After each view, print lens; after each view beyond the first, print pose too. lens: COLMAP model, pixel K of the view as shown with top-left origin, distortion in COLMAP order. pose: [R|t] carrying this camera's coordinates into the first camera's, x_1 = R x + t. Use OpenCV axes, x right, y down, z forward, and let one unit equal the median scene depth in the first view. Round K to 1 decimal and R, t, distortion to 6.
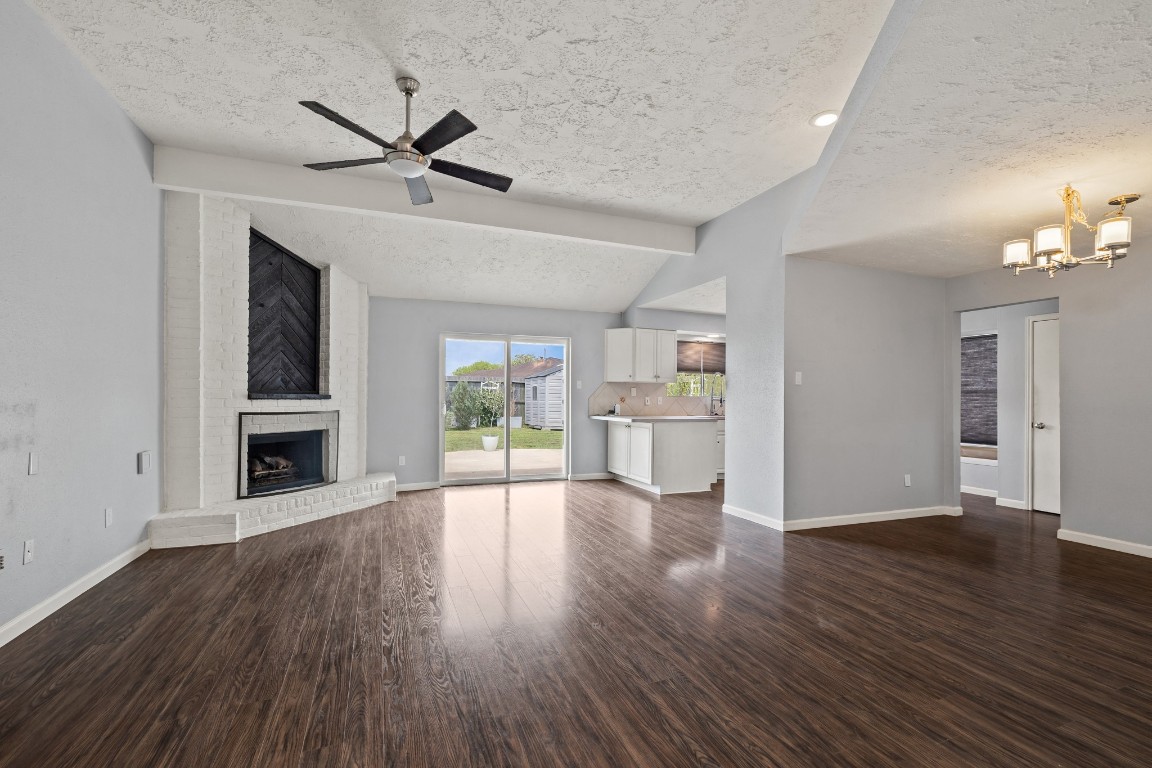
lens RADIAL K [[490.4, 0, 559.9], [0, 490.4, 394.7], [0, 0, 1]] dist [0.003420, 0.001625]
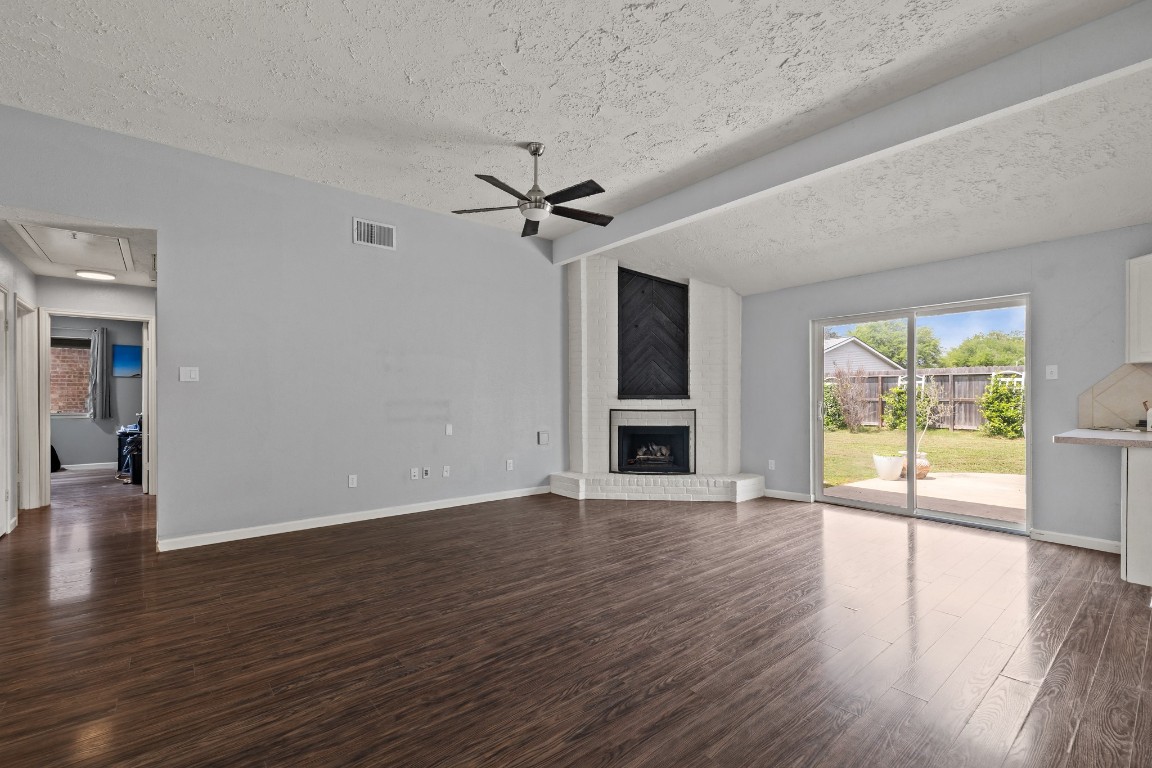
lens RADIAL K [[490.4, 0, 570.3], [0, 490.4, 397.5], [0, 0, 1]] dist [0.003420, 0.001625]
pose [[0.326935, -0.004383, -0.945037, 0.530523], [0.010955, 0.999940, -0.000848, 0.003589], [0.944983, -0.010075, 0.326964, 0.396866]]
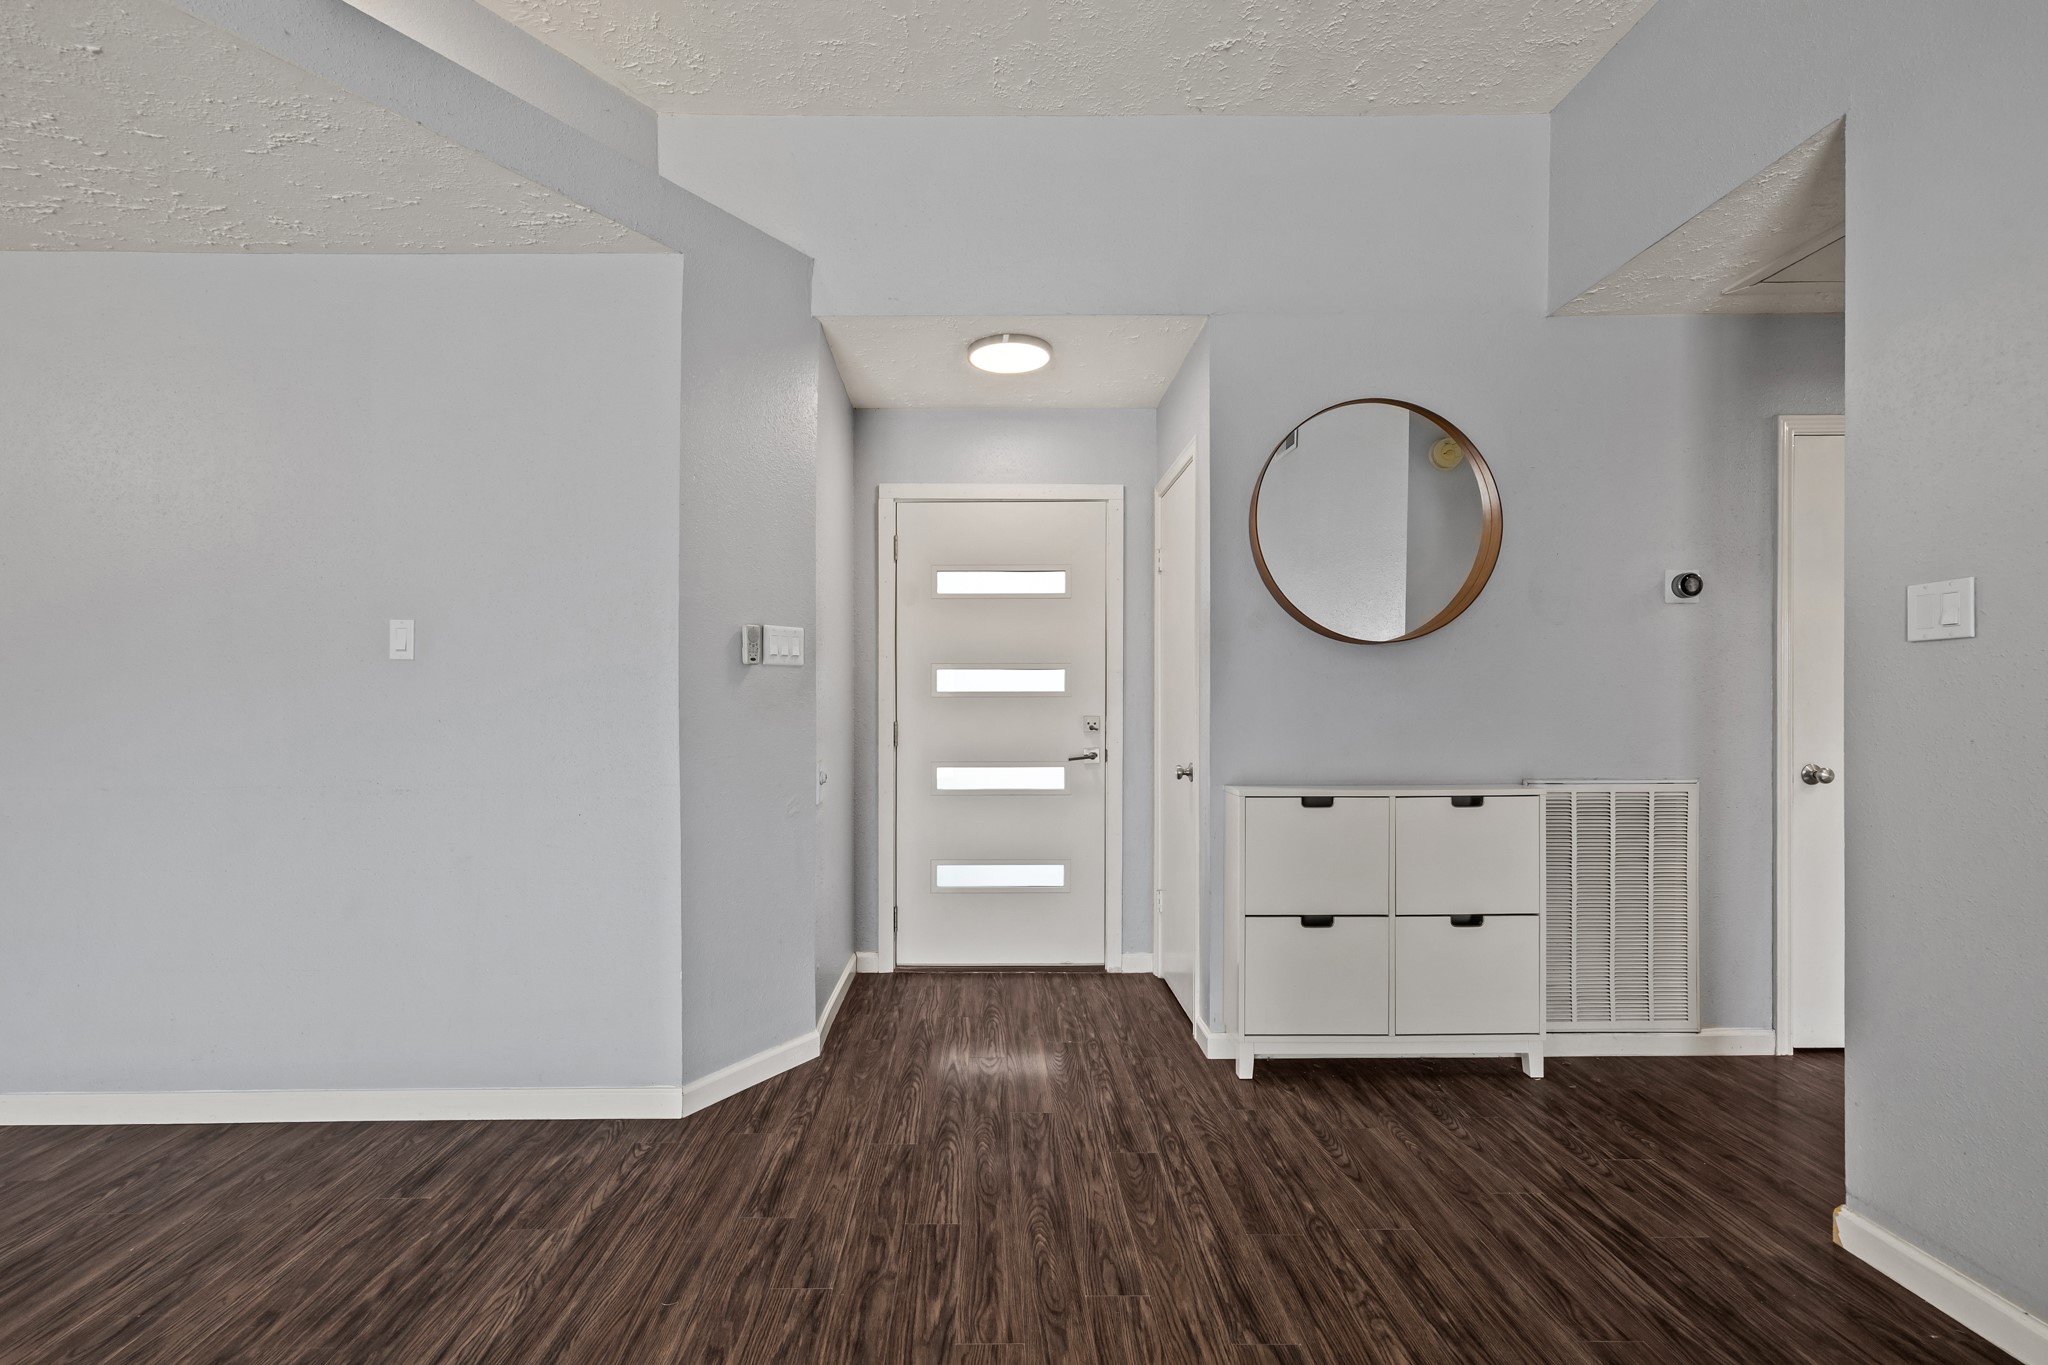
lens RADIAL K [[871.8, 0, 981.7], [0, 871.8, 722.5], [0, 0, 1]] dist [0.003420, 0.001625]
pose [[-0.938878, -0.010196, 0.344100, -0.147135], [-0.004285, 0.999830, 0.017935, 0.001107], [-0.344224, 0.015364, -0.938762, 0.523867]]
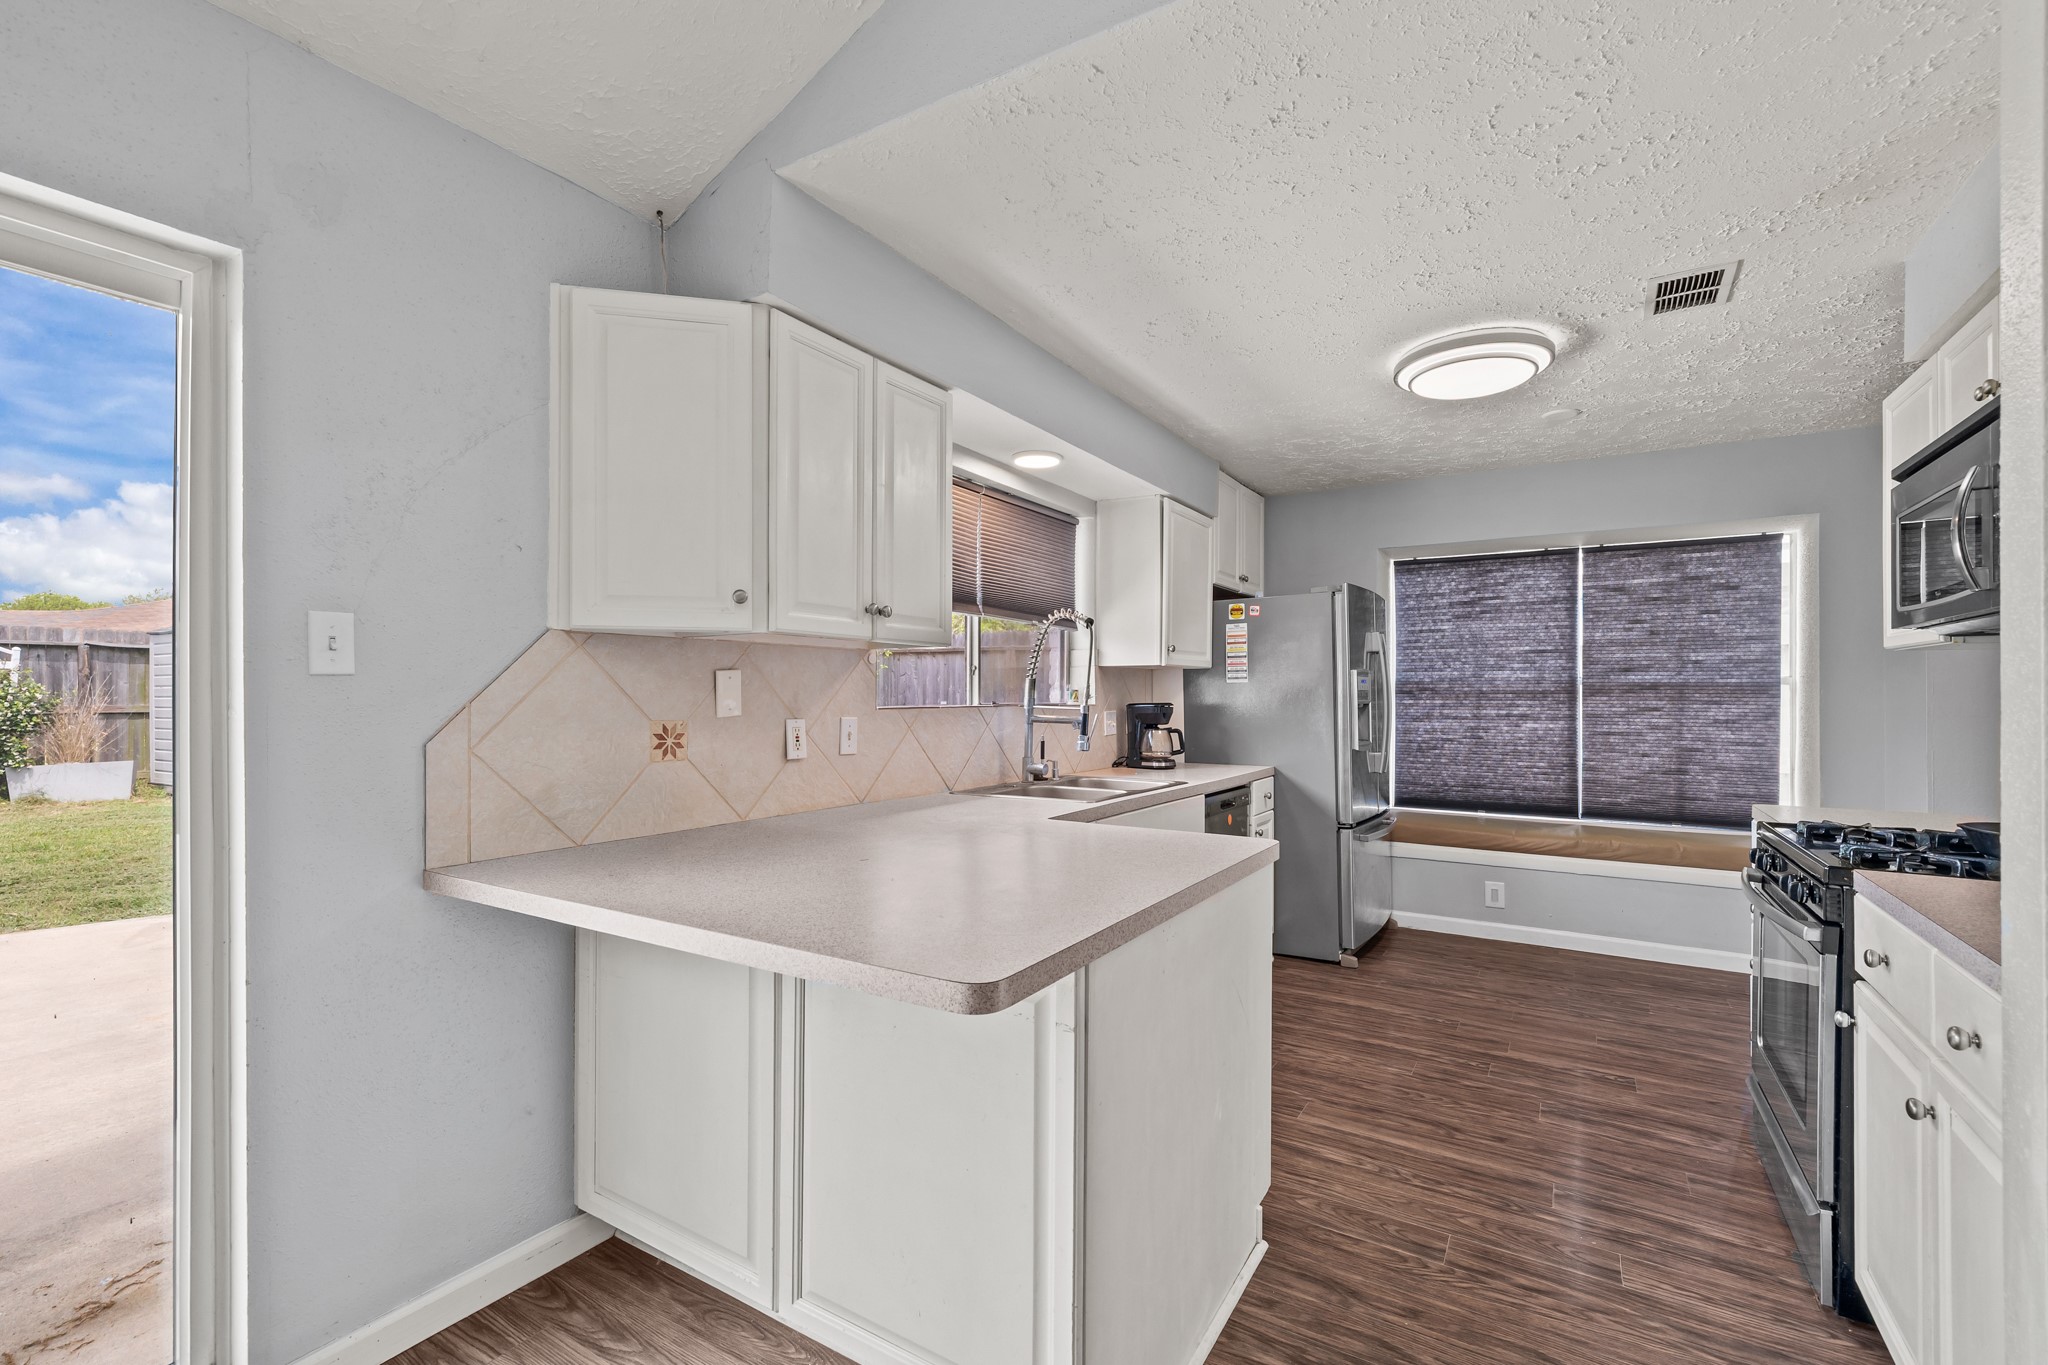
lens RADIAL K [[871.8, 0, 1022.1], [0, 871.8, 693.6], [0, 0, 1]] dist [0.003420, 0.001625]
pose [[0.781640, -0.008209, 0.623676, 0.049447], [-0.000446, 0.999906, 0.013720, -0.013677], [-0.623730, -0.011002, 0.781562, 0.956076]]
